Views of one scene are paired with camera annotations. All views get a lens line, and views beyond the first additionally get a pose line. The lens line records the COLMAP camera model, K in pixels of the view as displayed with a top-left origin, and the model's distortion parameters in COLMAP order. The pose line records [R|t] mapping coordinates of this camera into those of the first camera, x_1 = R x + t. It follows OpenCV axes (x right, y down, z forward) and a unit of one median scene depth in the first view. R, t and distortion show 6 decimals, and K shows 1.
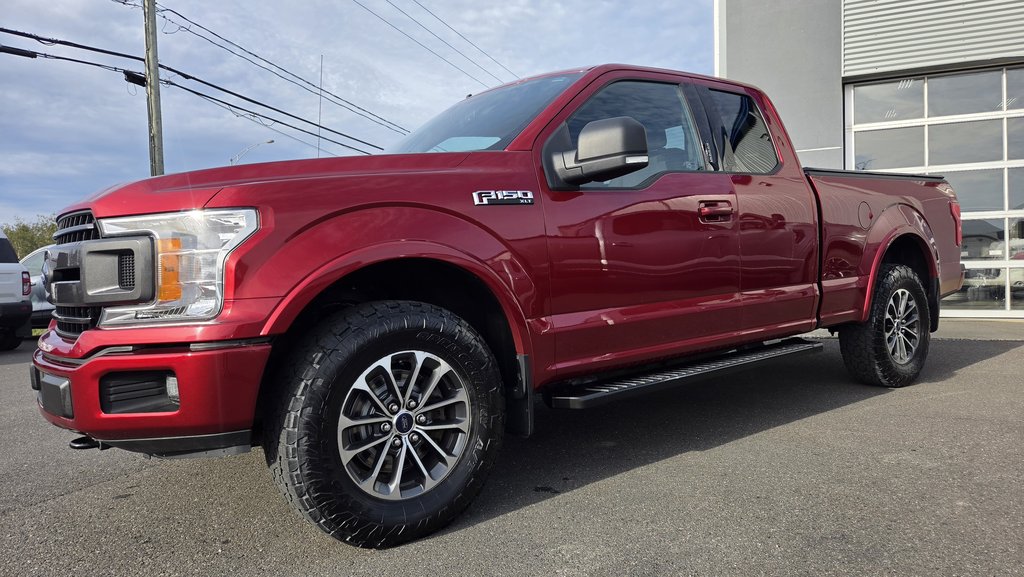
lens RADIAL K [[663.8, 0, 512.0], [0, 663.8, 288.5], [0, 0, 1]] dist [0.134555, -0.102746]
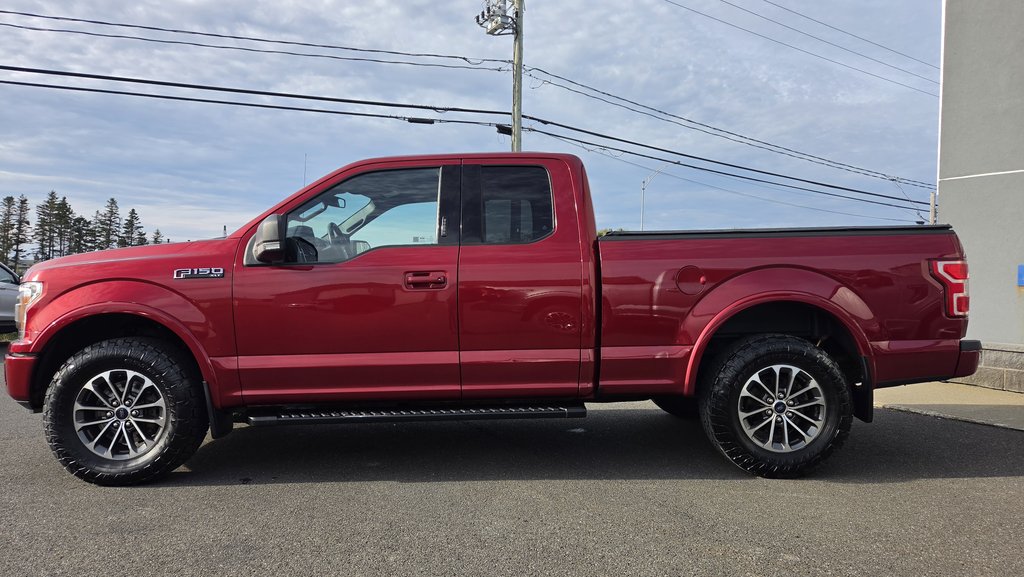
lens RADIAL K [[692.8, 0, 516.6], [0, 692.8, 293.3], [0, 0, 1]] dist [0.049106, -0.039107]
pose [[0.824202, 0.040802, -0.564824, 1.486550], [-0.052099, 0.998634, -0.003884, -0.126104], [0.563894, 0.032628, 0.825202, 0.121563]]
